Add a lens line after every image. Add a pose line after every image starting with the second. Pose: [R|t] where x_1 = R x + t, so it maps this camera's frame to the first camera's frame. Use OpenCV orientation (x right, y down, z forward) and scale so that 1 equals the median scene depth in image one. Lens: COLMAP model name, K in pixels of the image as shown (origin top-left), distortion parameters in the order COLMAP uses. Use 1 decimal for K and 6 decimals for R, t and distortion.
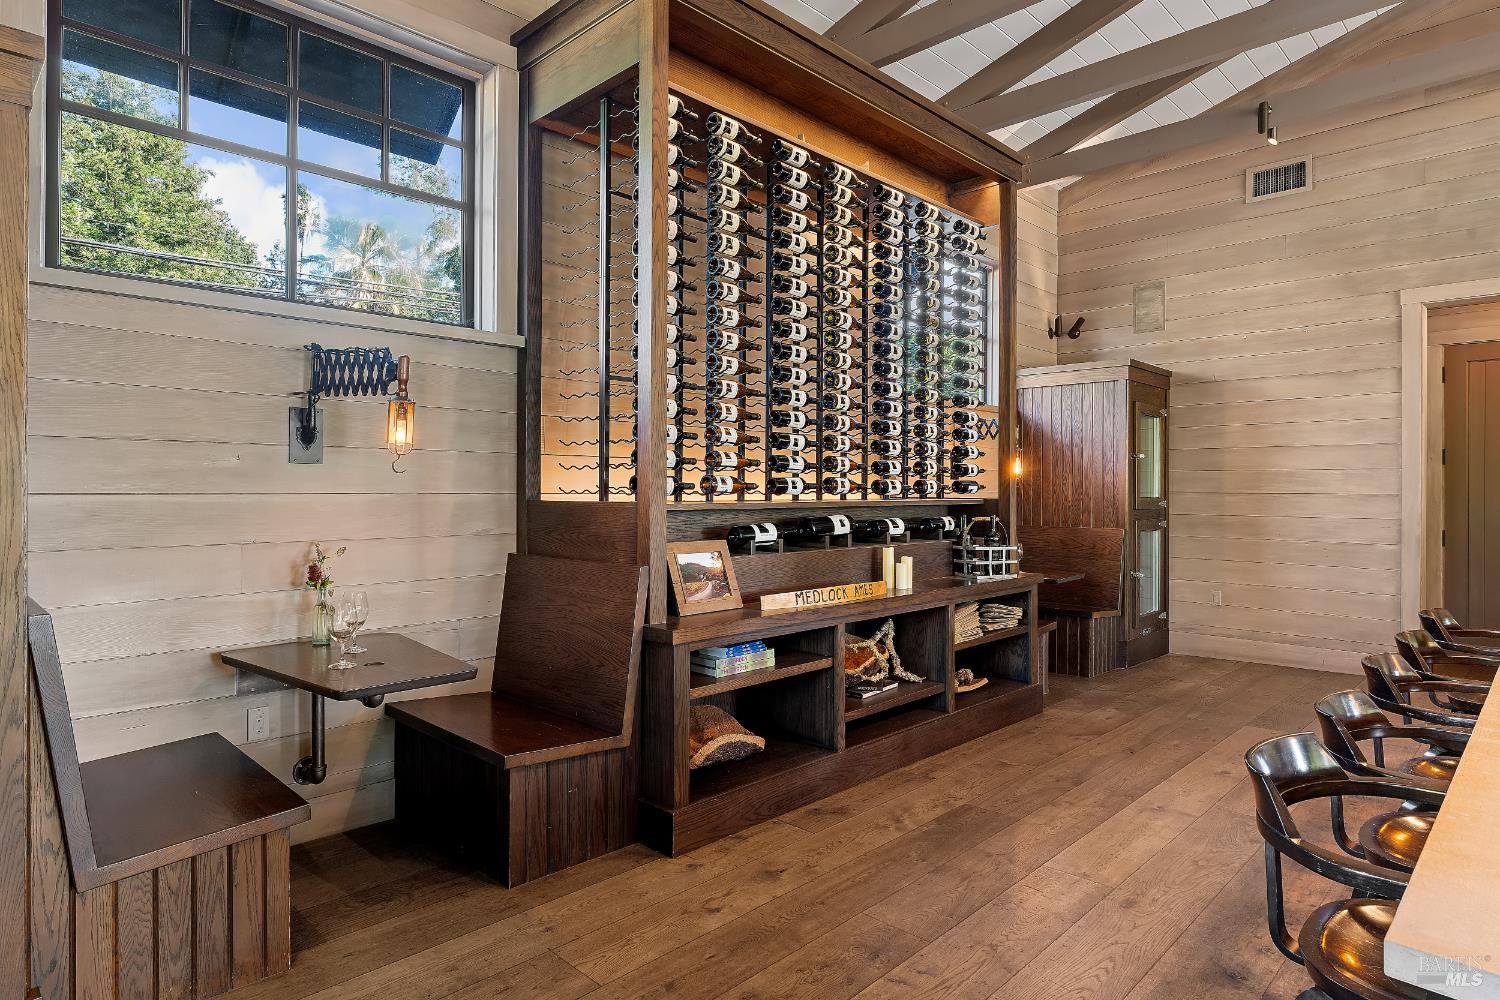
lens RADIAL K [[837.4, 0, 750.0], [0, 837.4, 500.0], [0, 0, 1]] dist [0.001330, 0.000144]
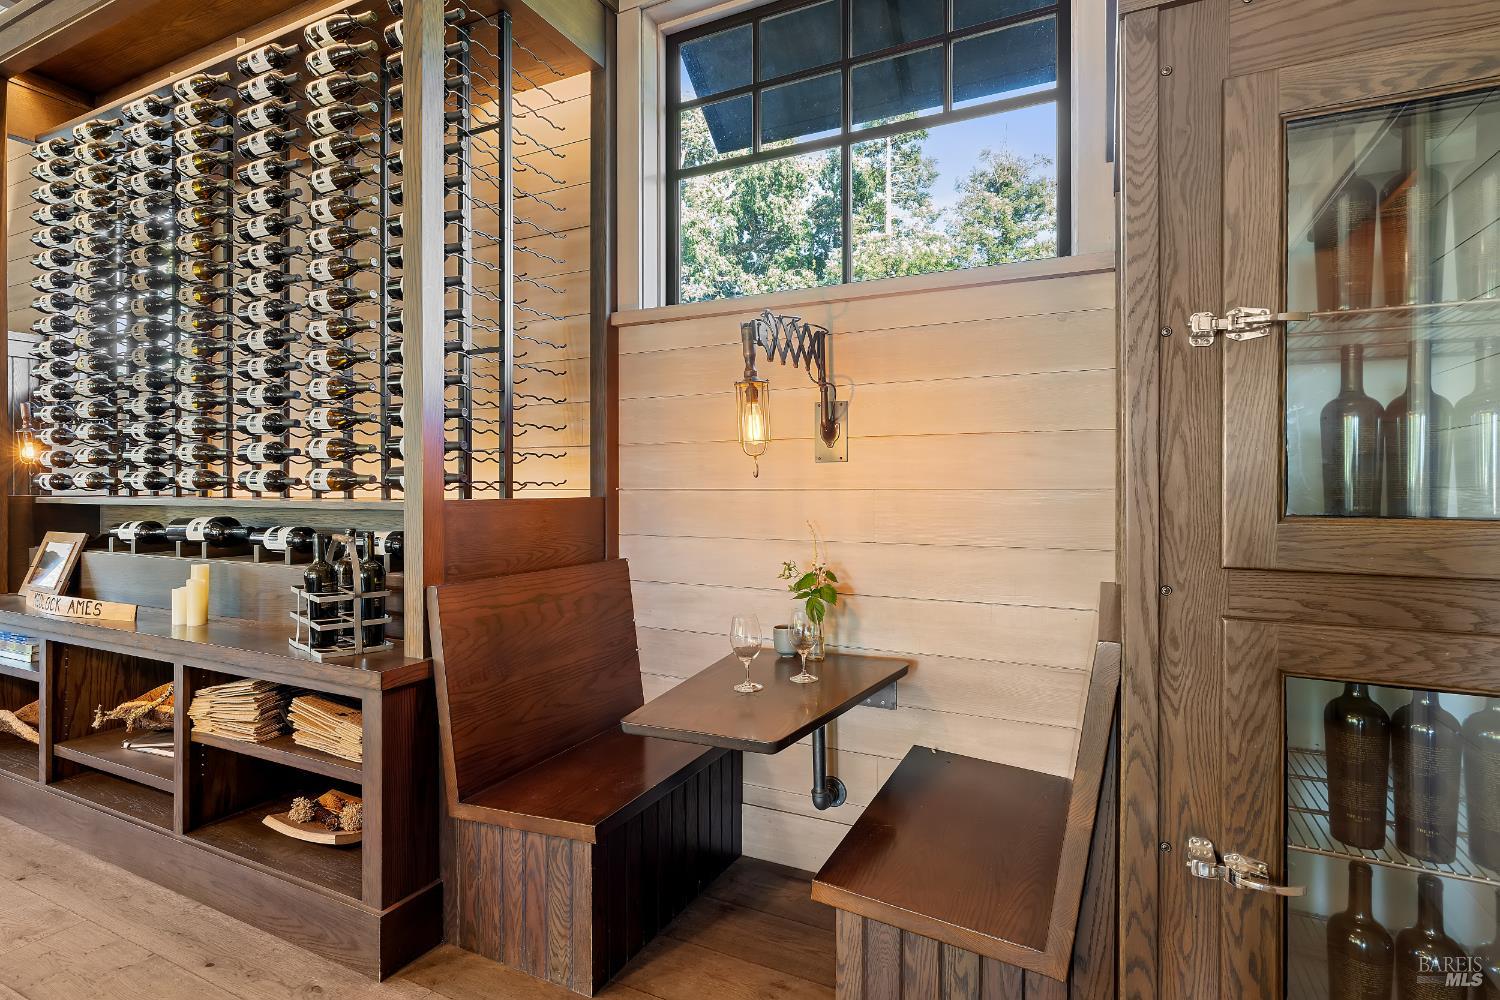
lens RADIAL K [[749.3, 0, 744.6], [0, 749.3, 496.5], [0, 0, 1]] dist [-0.005629, 0.002421]
pose [[0.313033, 0.011834, -0.949668, 0.935936], [-0.007780, 0.999921, 0.009895, -0.013094], [0.949710, 0.004291, 0.313101, 1.260459]]
